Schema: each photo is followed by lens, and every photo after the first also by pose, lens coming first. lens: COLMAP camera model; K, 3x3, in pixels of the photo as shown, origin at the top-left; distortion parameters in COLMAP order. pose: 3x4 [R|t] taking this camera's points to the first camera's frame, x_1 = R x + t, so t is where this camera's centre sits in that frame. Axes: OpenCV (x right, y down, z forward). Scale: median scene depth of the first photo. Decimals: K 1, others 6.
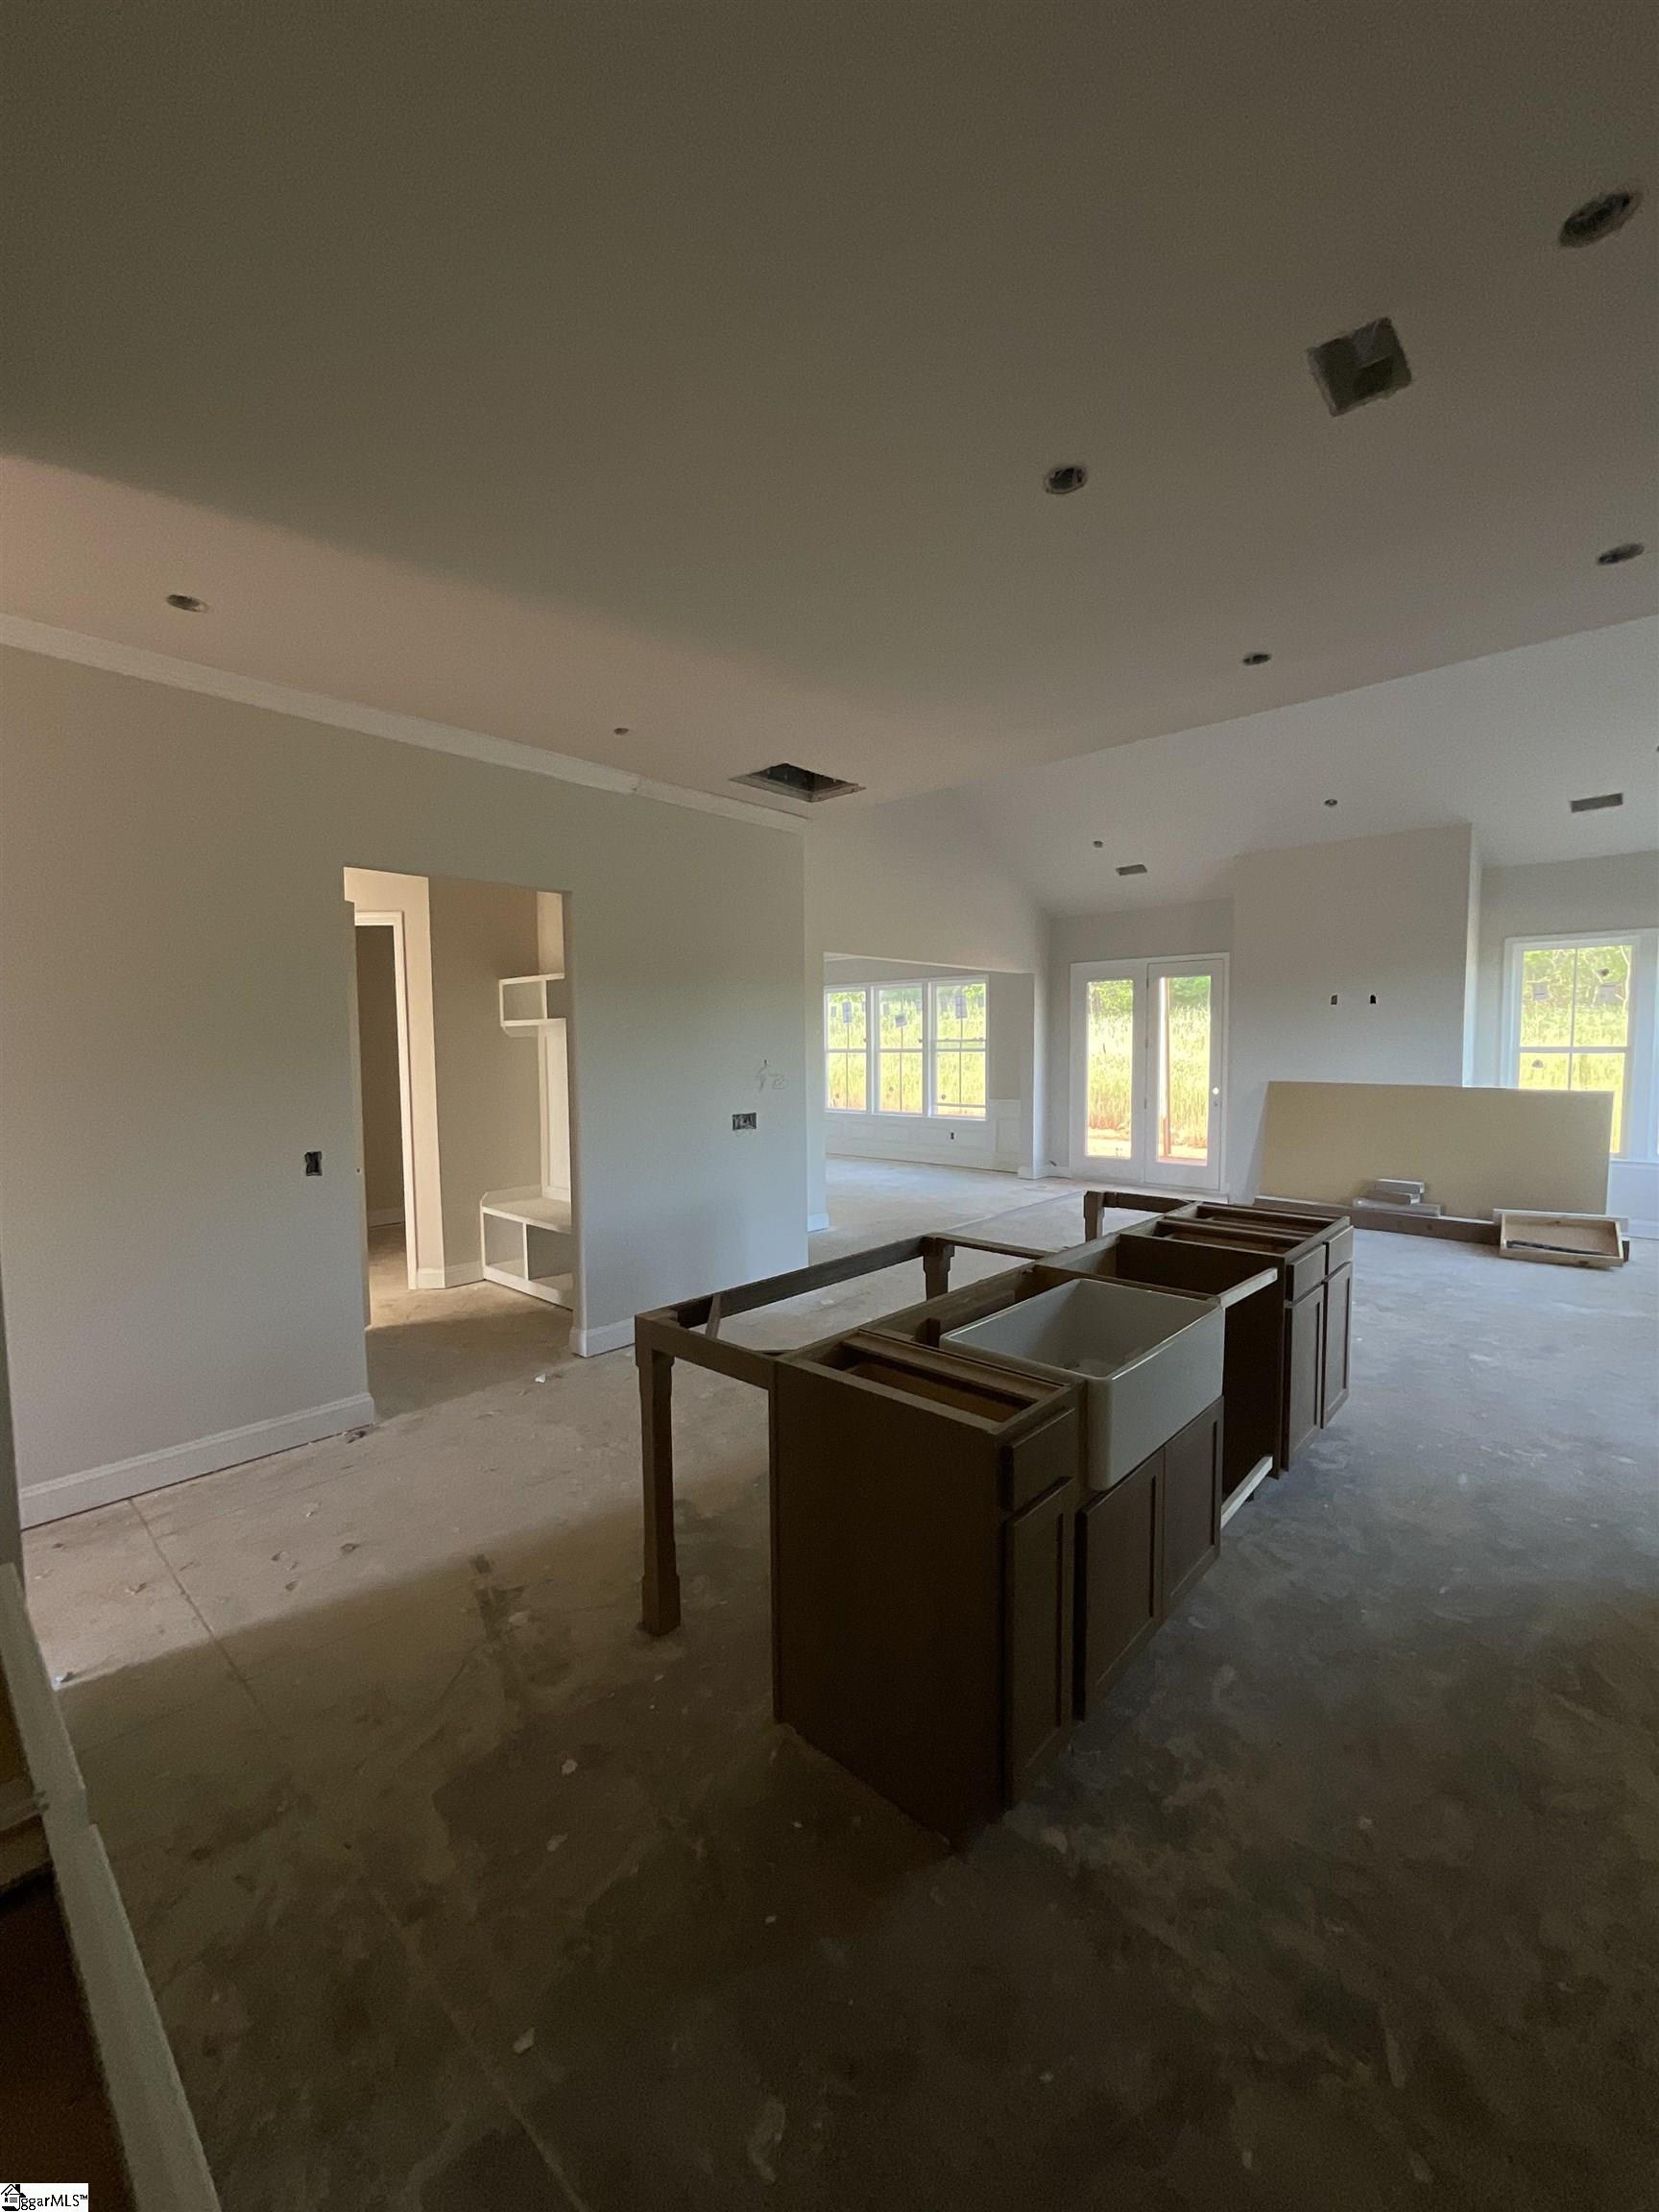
lens RADIAL K [[891.7, 0, 828.1], [0, 891.7, 1102.9], [0, 0, 1]] dist [-0.009562, 0.006447]
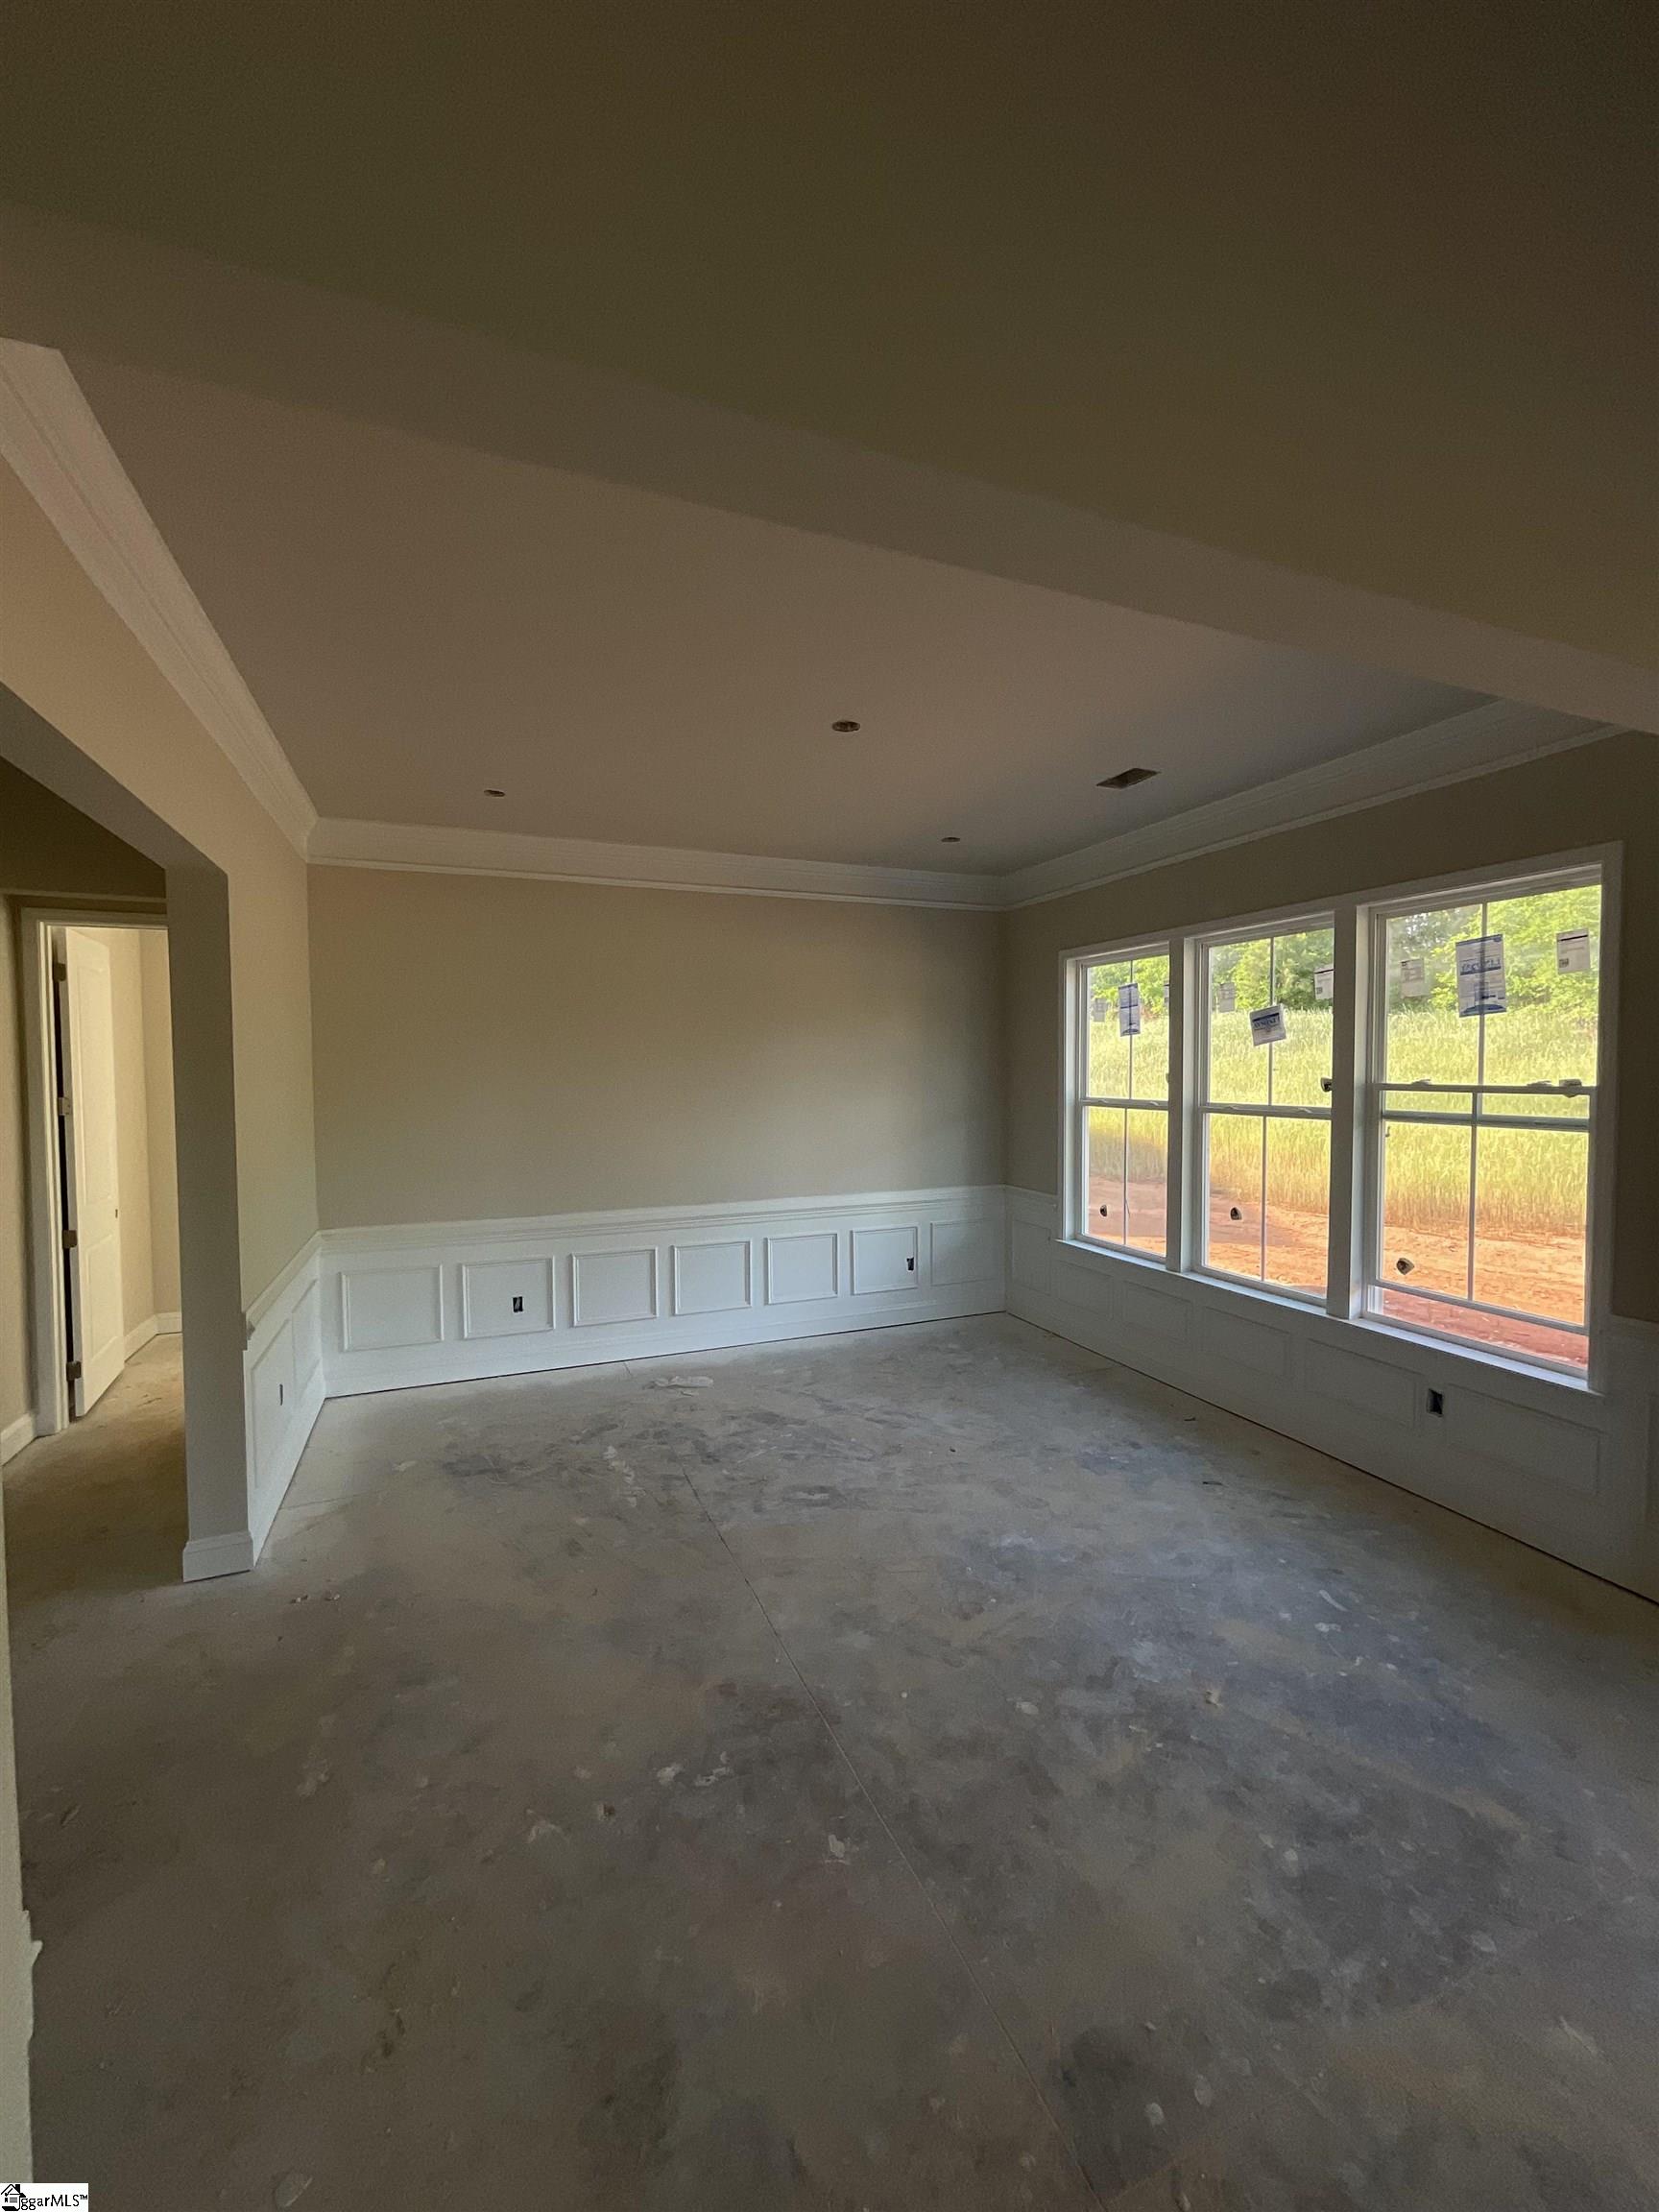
lens RADIAL K [[891.7, 0, 828.1], [0, 891.7, 1102.9], [0, 0, 1]] dist [-0.009562, 0.006447]
pose [[0.905226, 0.022183, -0.424352, 0.106042], [-0.031088, 0.999418, -0.014071, -0.073211], [0.423792, 0.025929, 0.905388, 0.864365]]
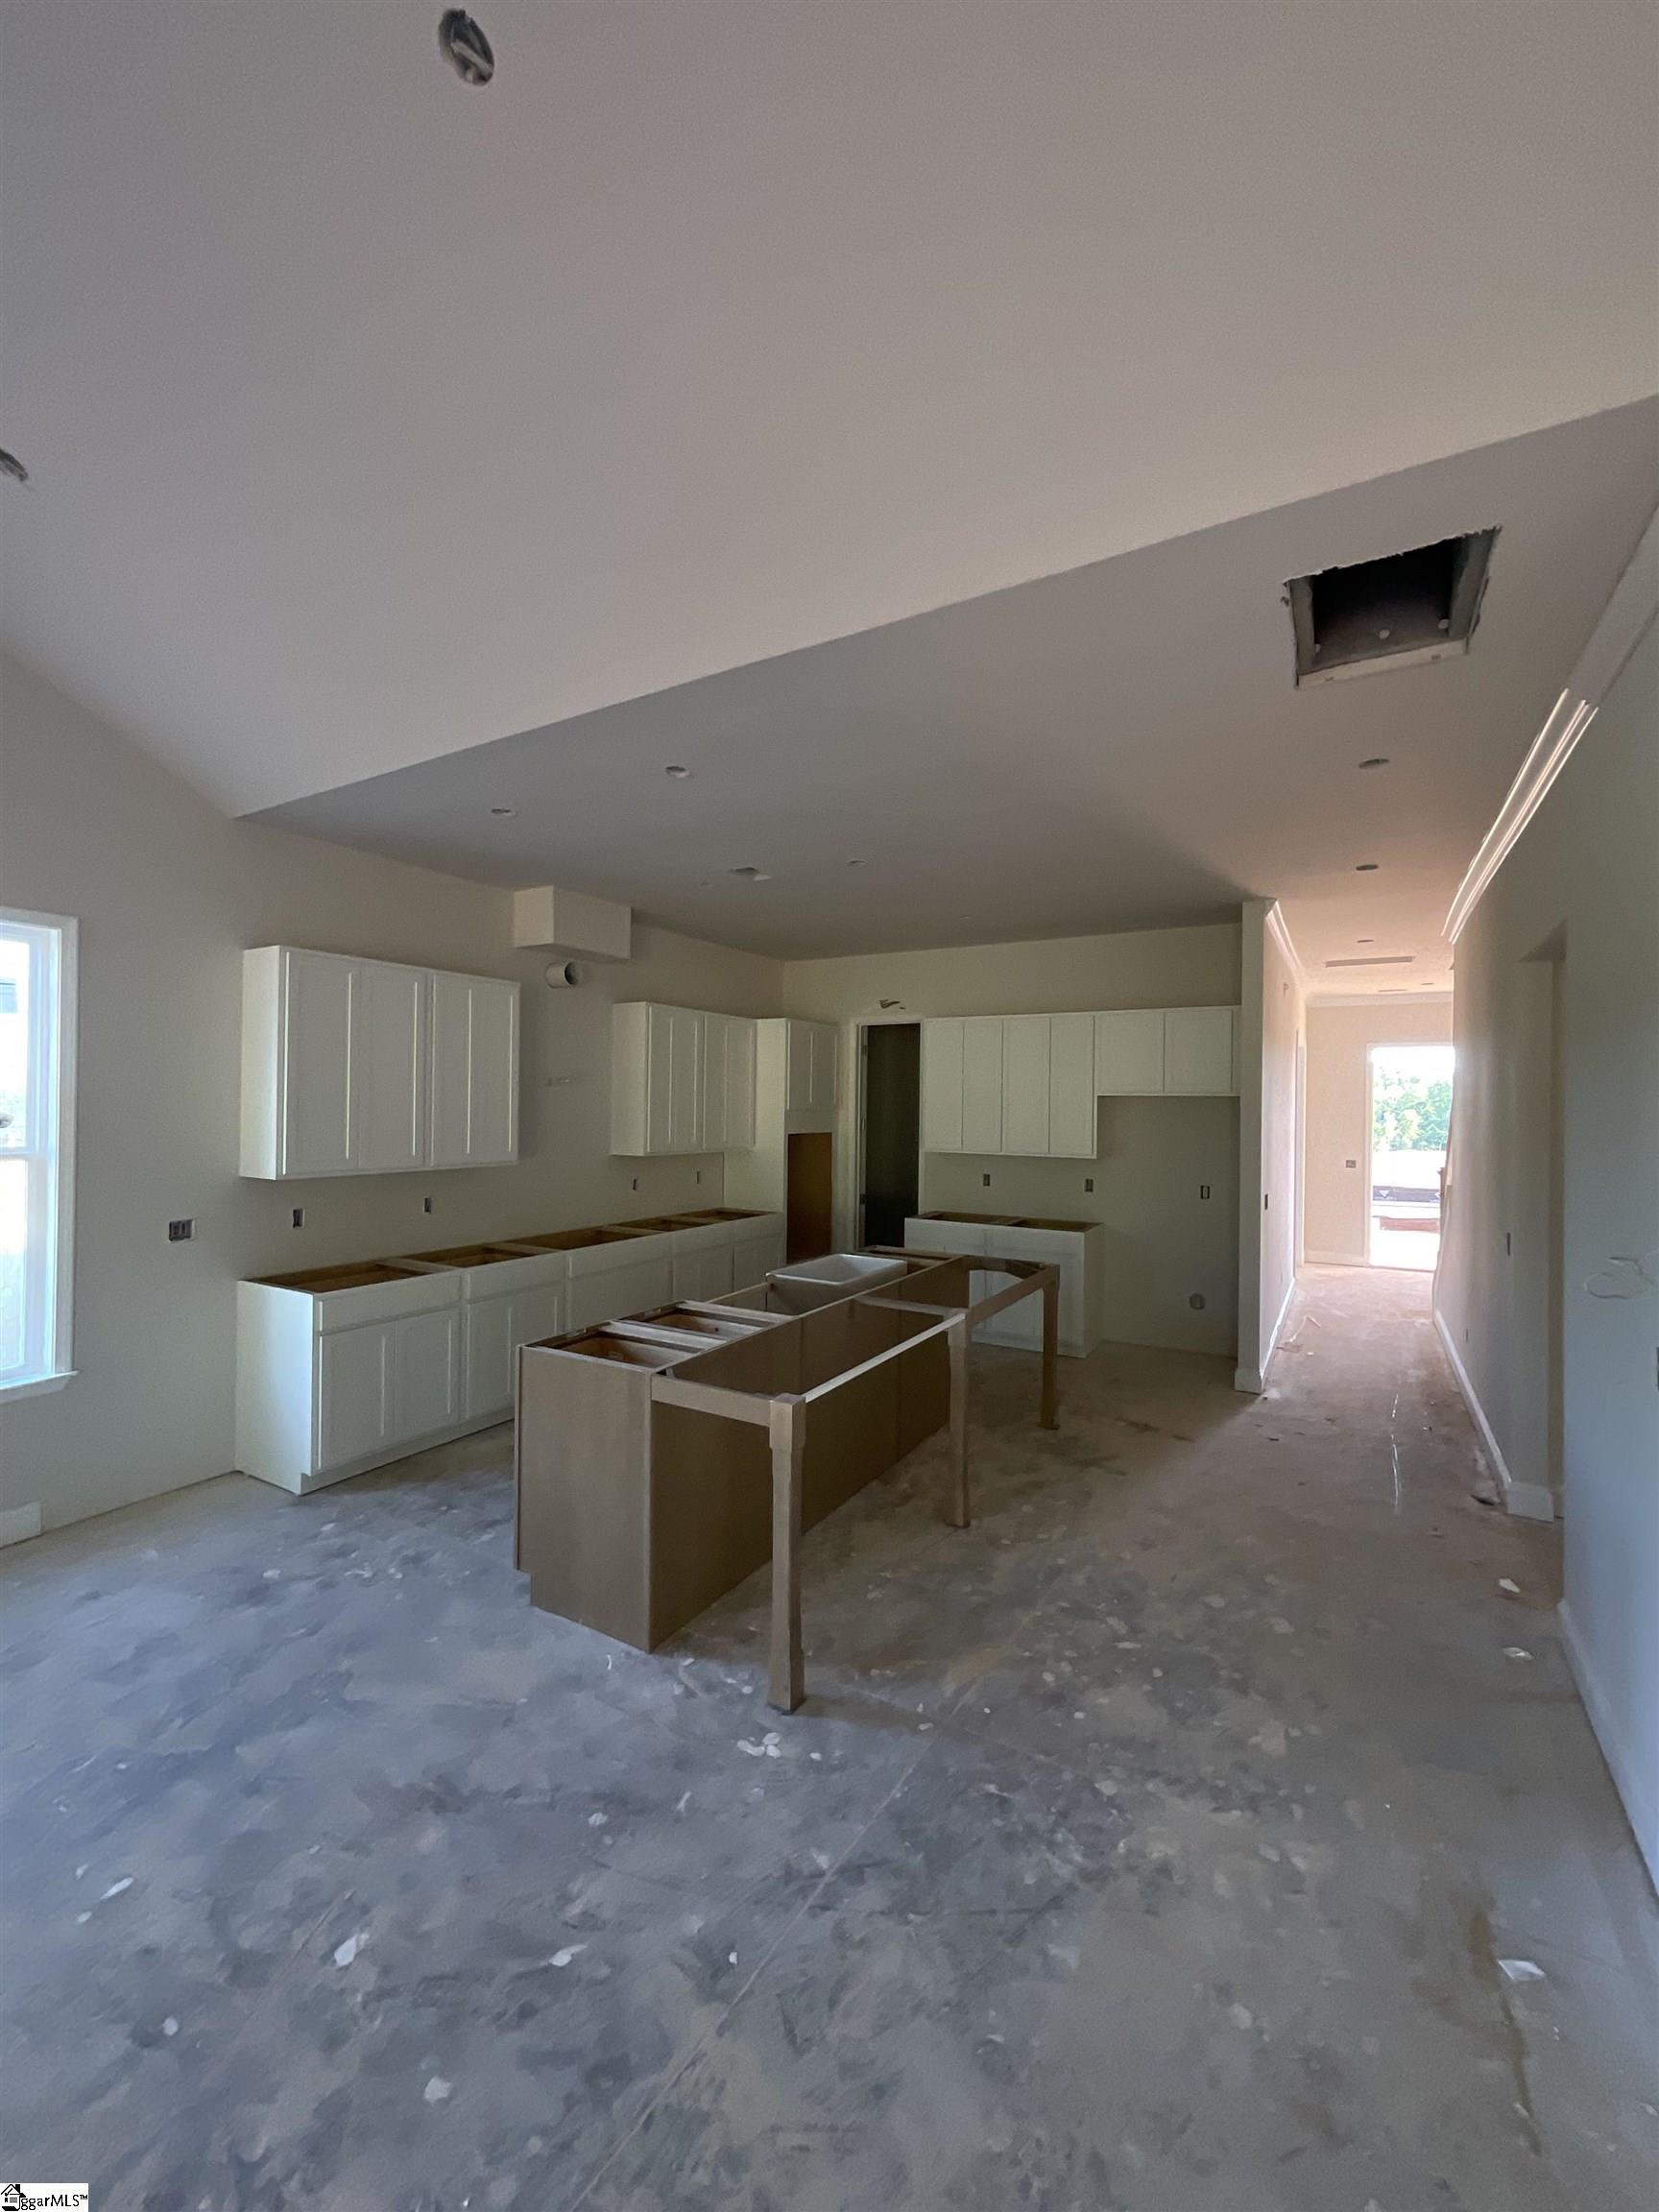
lens RADIAL K [[891.7, 0, 828.1], [0, 891.7, 1102.9], [0, 0, 1]] dist [-0.009562, 0.006447]
pose [[-0.977869, -0.002517, -0.209202, 0.203827], [-0.016270, 0.997814, 0.064045, -0.069941], [0.208583, 0.066032, -0.975773, 0.806254]]
